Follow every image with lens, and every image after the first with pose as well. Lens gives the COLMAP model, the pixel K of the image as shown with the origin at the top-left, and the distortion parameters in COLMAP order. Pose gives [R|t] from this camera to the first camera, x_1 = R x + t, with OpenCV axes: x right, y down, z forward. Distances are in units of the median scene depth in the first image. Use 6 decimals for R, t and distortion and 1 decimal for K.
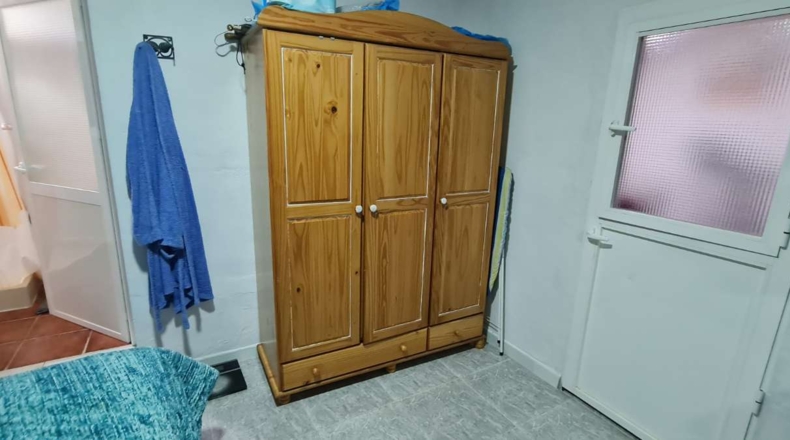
lens RADIAL K [[394.1, 0, 391.7], [0, 394.1, 224.5], [0, 0, 1]] dist [-0.001121, -0.000131]
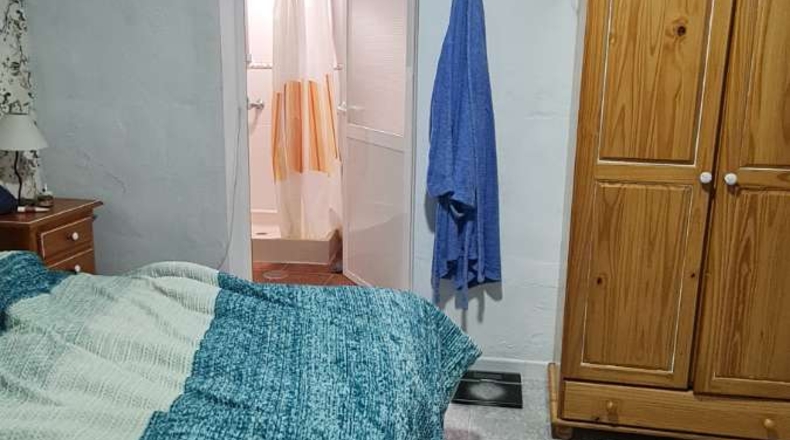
lens RADIAL K [[714.3, 0, 395.0], [0, 714.3, 220.0], [0, 0, 1]] dist [-0.002400, -0.001972]
pose [[0.776418, 0.119963, -0.618695, 0.263755], [-0.145860, 0.989266, 0.008772, 0.097546], [0.613107, 0.083433, 0.785582, -0.261857]]
